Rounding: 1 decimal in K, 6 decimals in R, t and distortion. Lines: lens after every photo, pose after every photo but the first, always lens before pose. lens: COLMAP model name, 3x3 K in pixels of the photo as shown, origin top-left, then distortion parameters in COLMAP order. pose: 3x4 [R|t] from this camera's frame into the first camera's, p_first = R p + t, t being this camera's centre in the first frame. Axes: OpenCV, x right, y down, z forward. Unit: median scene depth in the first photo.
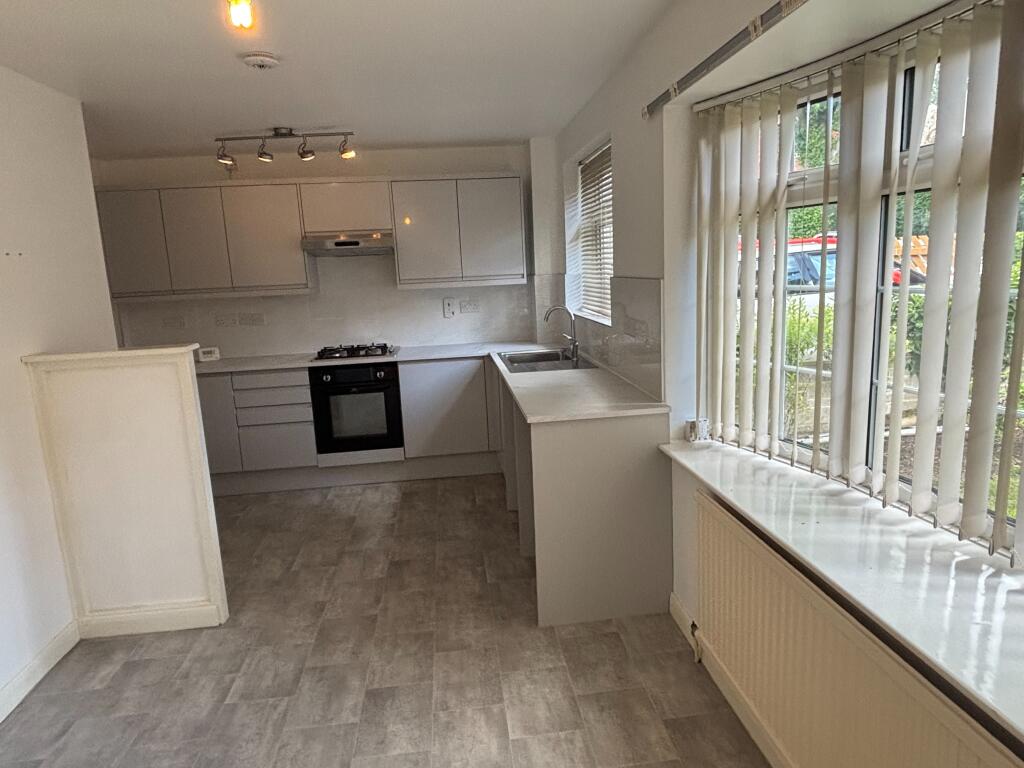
lens RADIAL K [[600.3, 0, 513.0], [0, 600.3, 382.2], [0, 0, 1]] dist [0.007414, -0.023237]
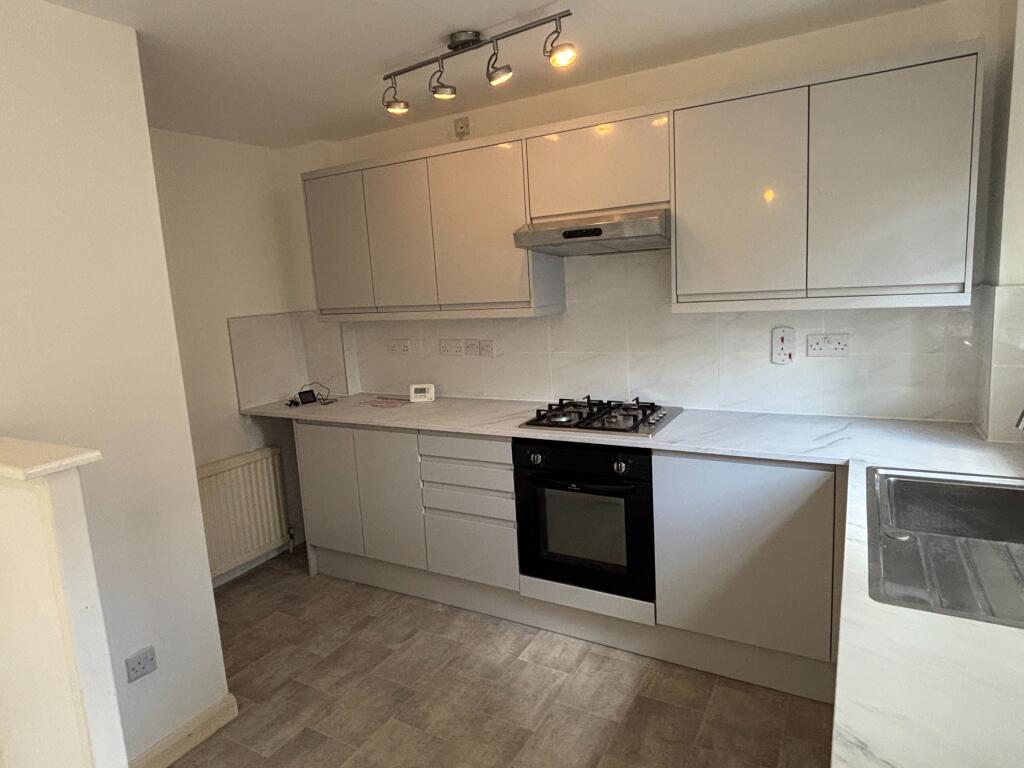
lens RADIAL K [[600.3, 0, 511.9], [0, 600.3, 380.4], [0, 0, 1]] dist [0.007414, -0.023237]
pose [[0.808679, 0.089760, -0.581362, 0.011435], [-0.088004, 0.995628, 0.031308, -0.099746], [0.581631, 0.025844, 0.813042, 0.487734]]
